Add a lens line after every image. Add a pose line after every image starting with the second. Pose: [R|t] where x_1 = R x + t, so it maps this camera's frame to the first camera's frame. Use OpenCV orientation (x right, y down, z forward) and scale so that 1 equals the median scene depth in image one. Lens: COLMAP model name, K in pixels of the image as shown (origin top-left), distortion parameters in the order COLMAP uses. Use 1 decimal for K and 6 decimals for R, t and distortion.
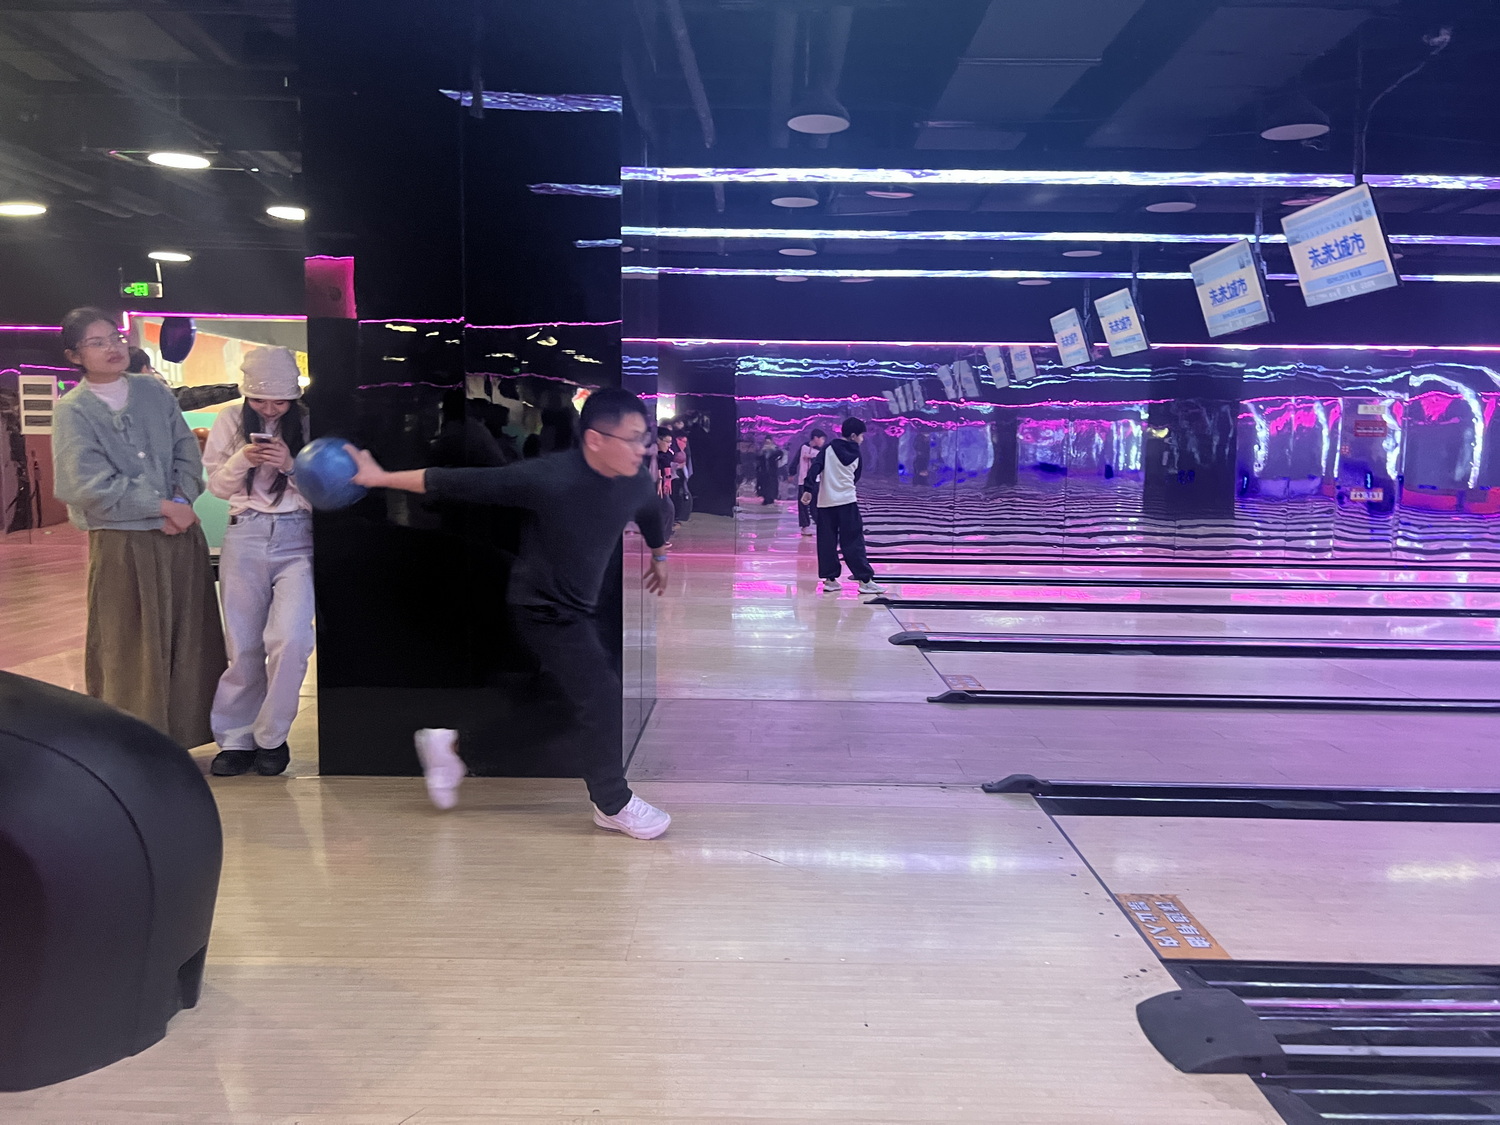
lens RADIAL K [[1136.5, 0, 747.9], [0, 1136.5, 569.4], [0, 0, 1]] dist [0.050305, -0.060681]
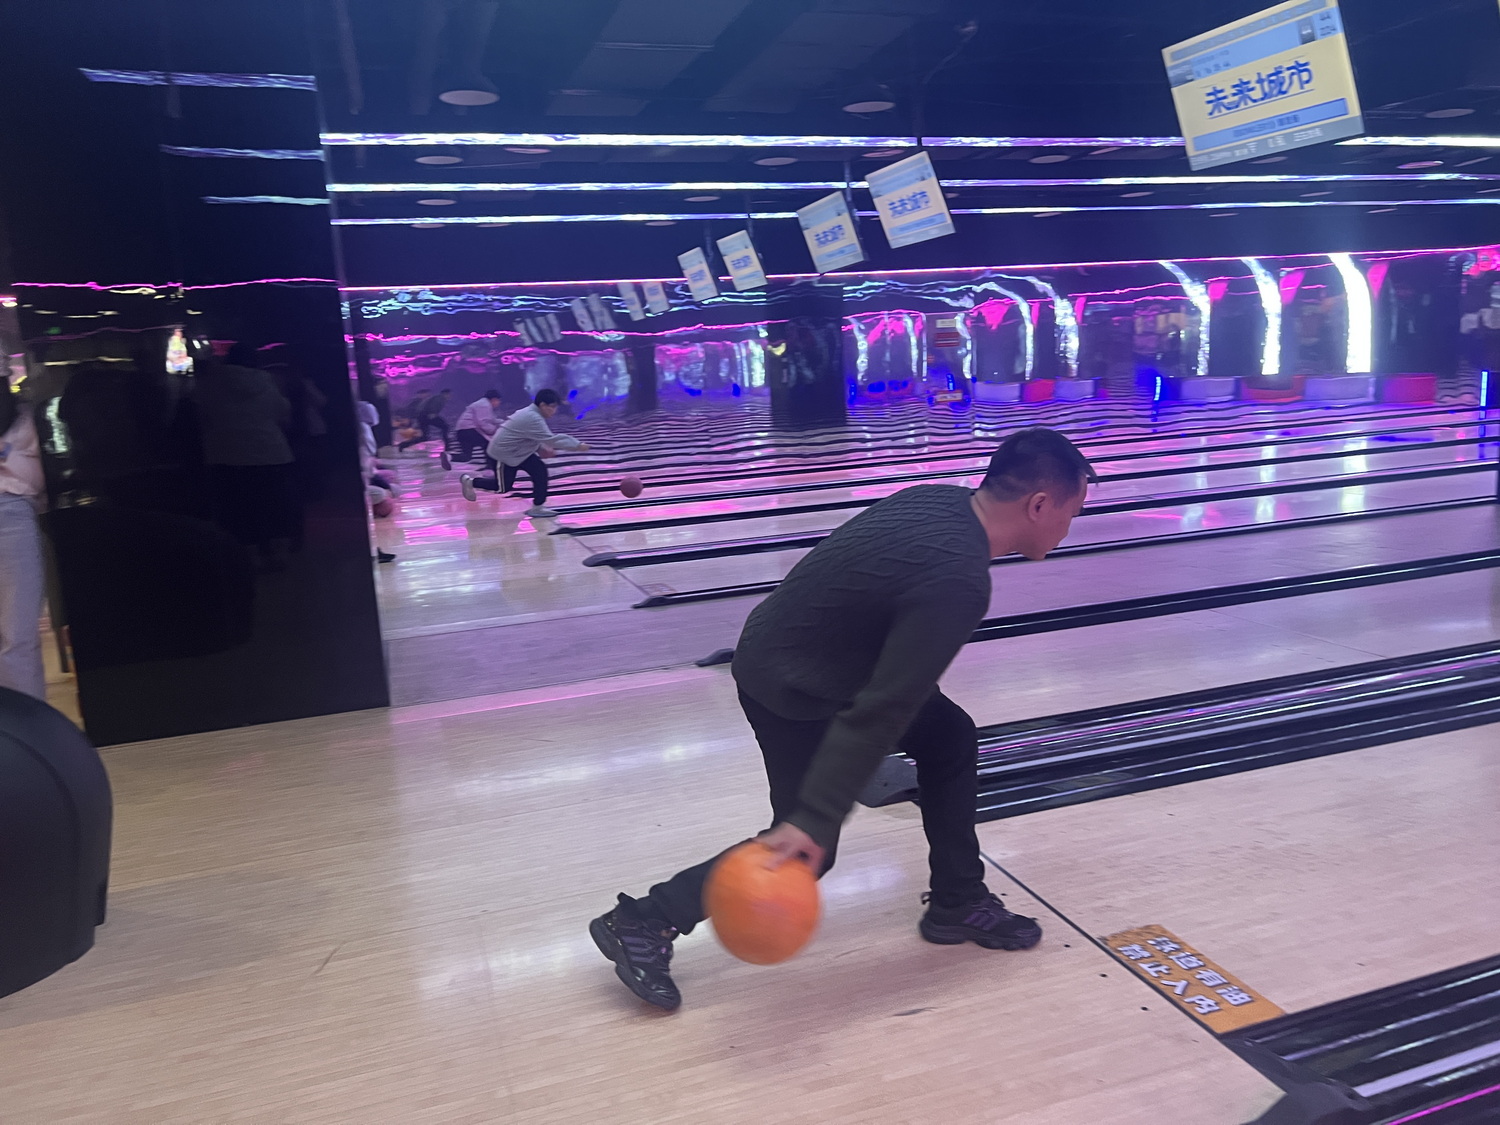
lens RADIAL K [[1126.9, 0, 753.2], [0, 1126.9, 579.4], [0, 0, 1]] dist [0.051800, -0.059642]
pose [[0.945054, -0.128244, 0.300709, -0.041145], [0.106590, 0.990453, 0.087412, -0.001113], [-0.309048, -0.050556, 0.949702, -0.081442]]
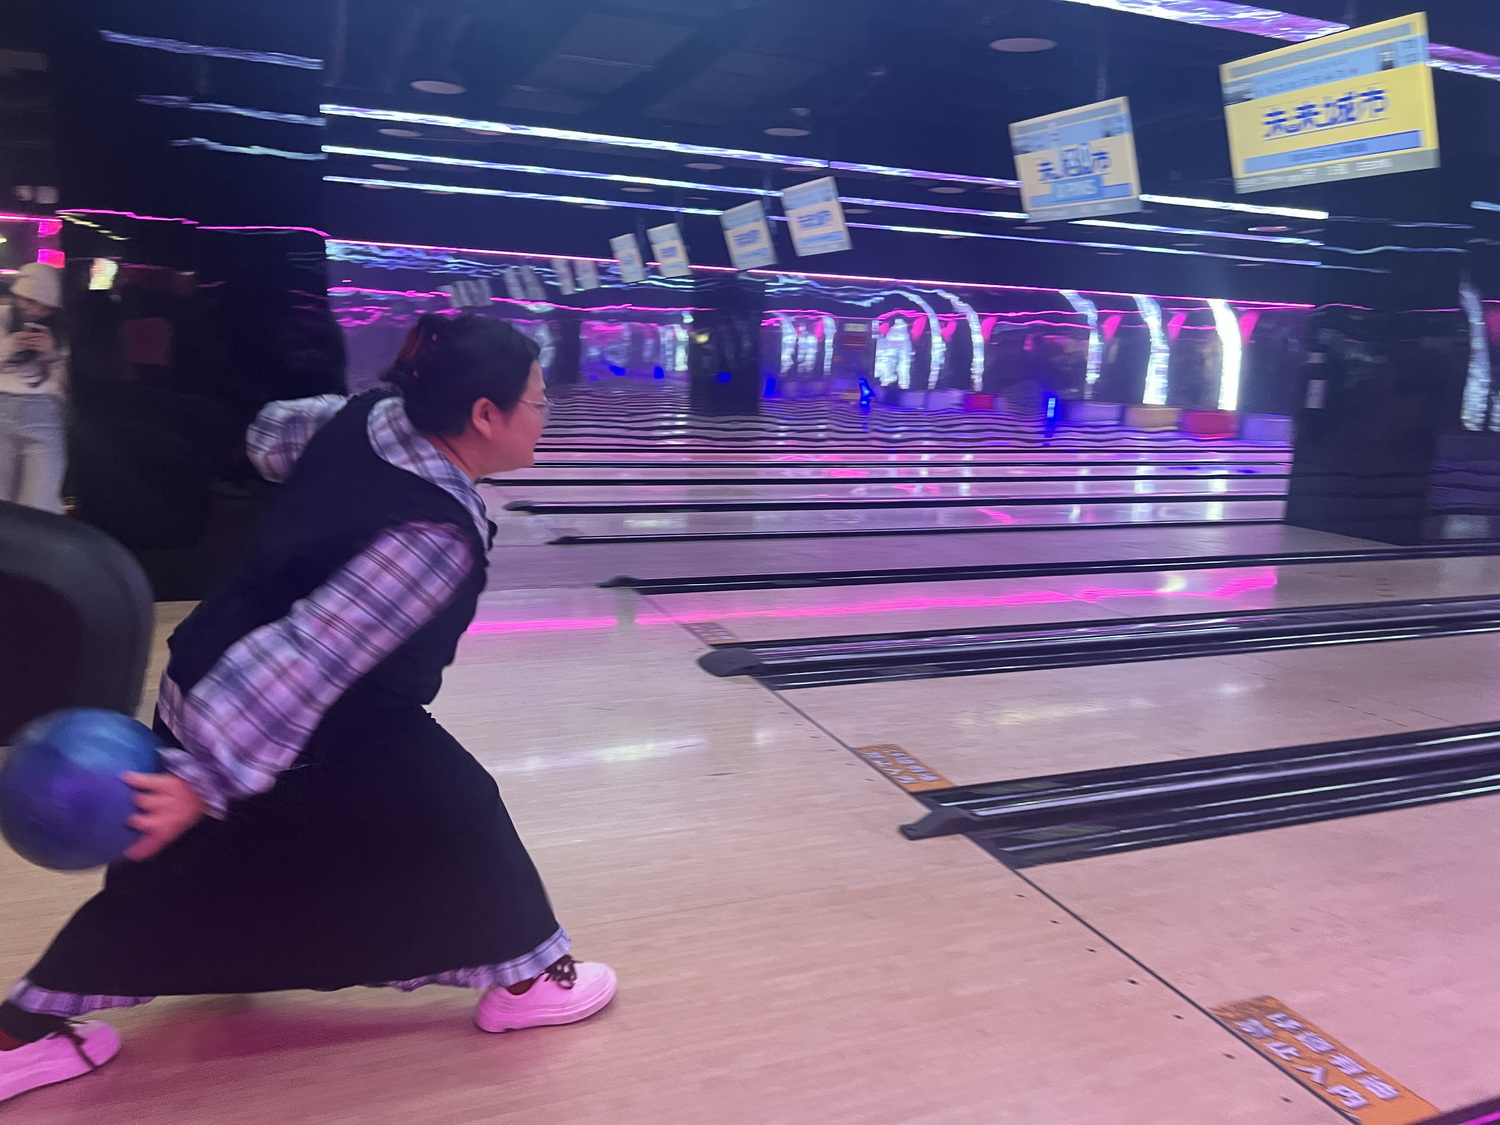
lens RADIAL K [[1136.5, 0, 747.9], [0, 1136.5, 569.4], [0, 0, 1]] dist [0.050305, -0.060681]
pose [[0.927148, -0.049652, 0.371390, -0.071754], [0.016670, 0.995666, 0.091500, 0.015371], [-0.374324, -0.078643, 0.923957, -0.200678]]
